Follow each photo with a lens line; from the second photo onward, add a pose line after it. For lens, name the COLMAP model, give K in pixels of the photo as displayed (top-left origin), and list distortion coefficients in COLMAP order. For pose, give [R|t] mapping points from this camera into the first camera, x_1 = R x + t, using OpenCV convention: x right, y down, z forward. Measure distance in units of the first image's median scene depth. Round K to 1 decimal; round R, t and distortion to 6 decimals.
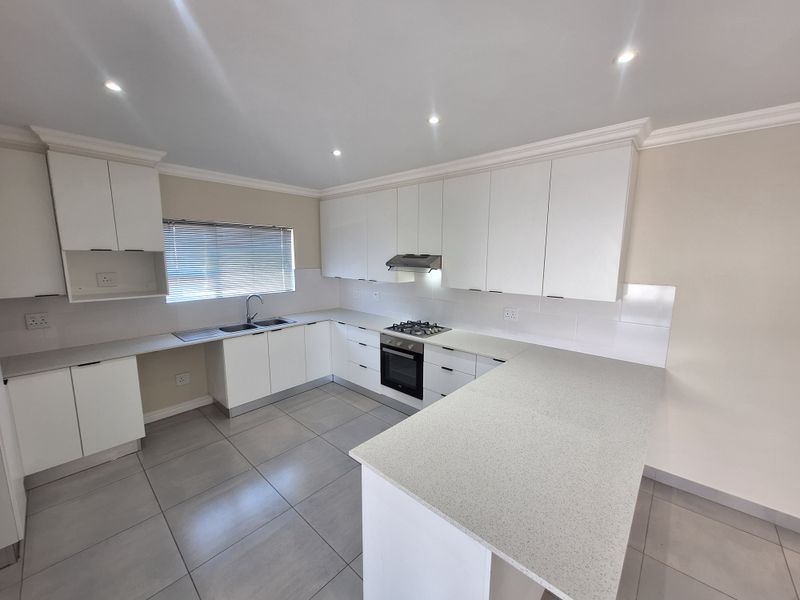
lens RADIAL K [[317.4, 0, 400.0], [0, 317.4, 300.0], [0, 0, 1]] dist [0.000820, -0.000016]
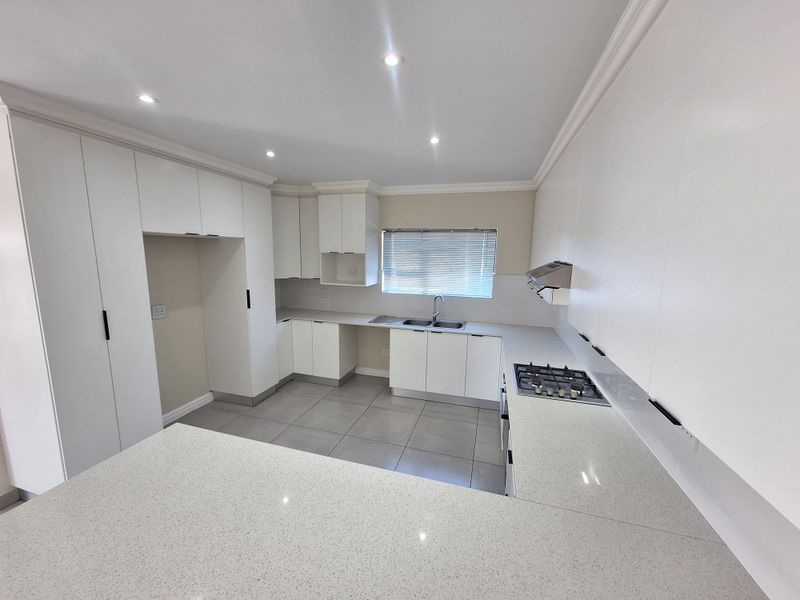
lens RADIAL K [[317.4, 0, 400.0], [0, 317.4, 300.0], [0, 0, 1]] dist [0.000820, -0.000016]
pose [[0.420564, 0.132594, -0.897521, 0.464509], [-0.142440, 0.986645, 0.079016, -0.070542], [0.896012, 0.094611, 0.433834, 0.462304]]
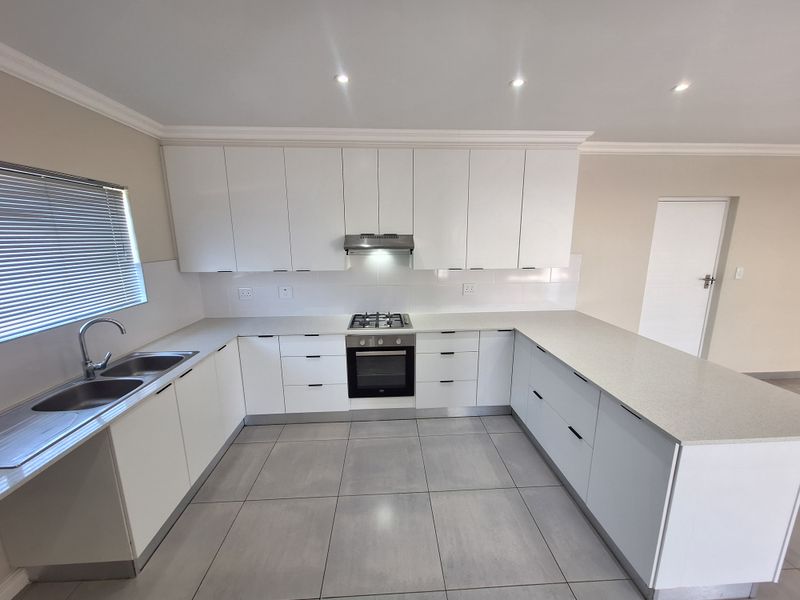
lens RADIAL K [[312.5, 0, 401.4], [0, 312.5, 300.8], [0, 0, 1]] dist [0.000487, 0.000041]
pose [[0.705055, -0.149852, 0.693140, -0.498141], [0.113838, 0.988659, 0.097946, -0.041960], [-0.699956, 0.009848, 0.714118, 0.359161]]
